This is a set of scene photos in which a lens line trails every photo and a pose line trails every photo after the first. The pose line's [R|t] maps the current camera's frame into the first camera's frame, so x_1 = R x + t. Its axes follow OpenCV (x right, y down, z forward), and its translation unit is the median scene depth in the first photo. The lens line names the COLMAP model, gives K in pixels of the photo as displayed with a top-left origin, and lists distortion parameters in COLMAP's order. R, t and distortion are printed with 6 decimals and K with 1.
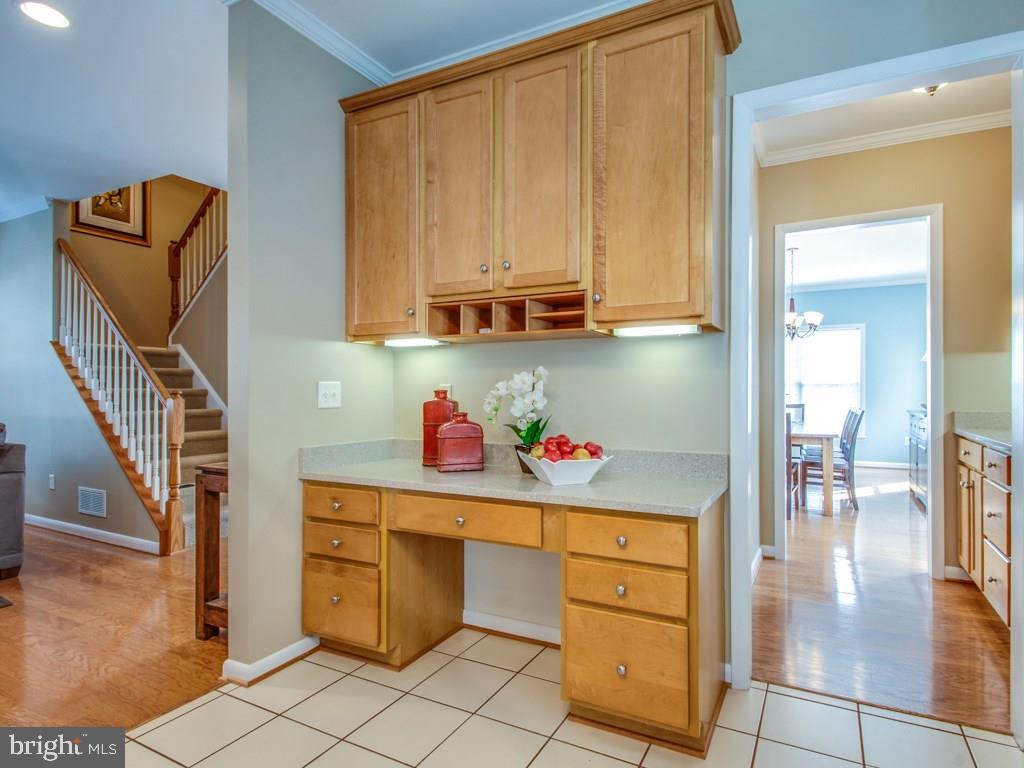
lens RADIAL K [[544.0, 0, 523.4], [0, 544.0, 399.0], [0, 0, 1]] dist [0.009869, -0.000149]
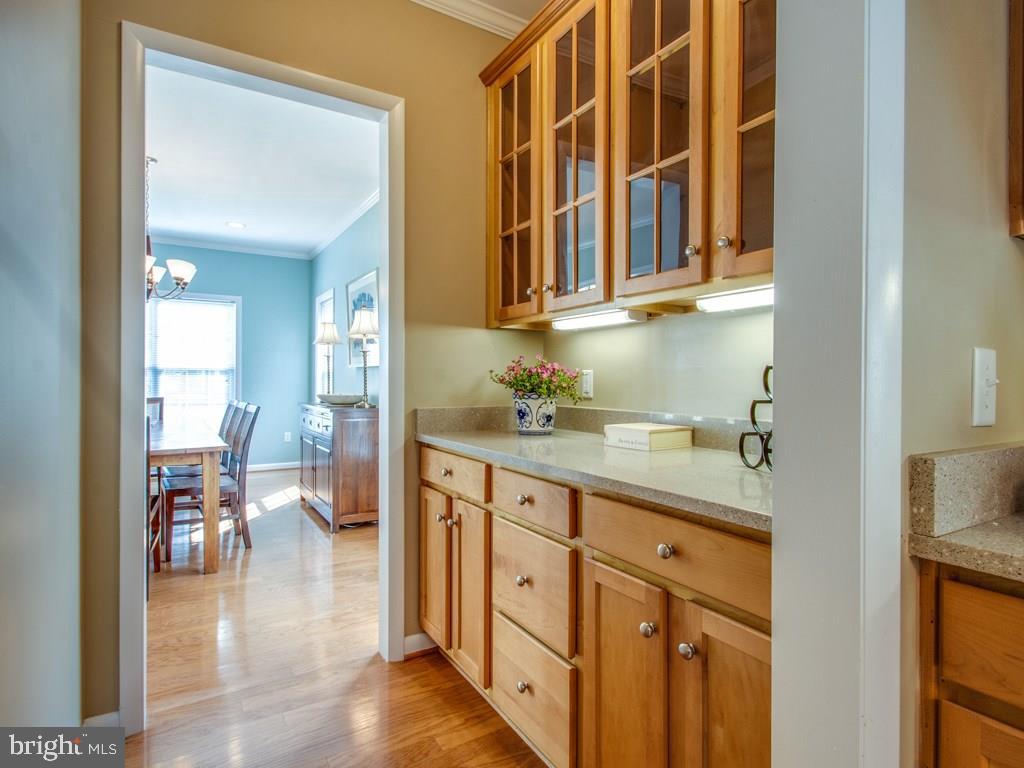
lens RADIAL K [[544.0, 0, 514.8], [0, 544.0, 377.2], [0, 0, 1]] dist [0.009869, -0.000149]
pose [[0.485718, 0.000585, 0.874116, 0.145751], [0.017015, 0.999804, -0.010124, -0.004365], [-0.873950, 0.019791, 0.485612, 0.322801]]
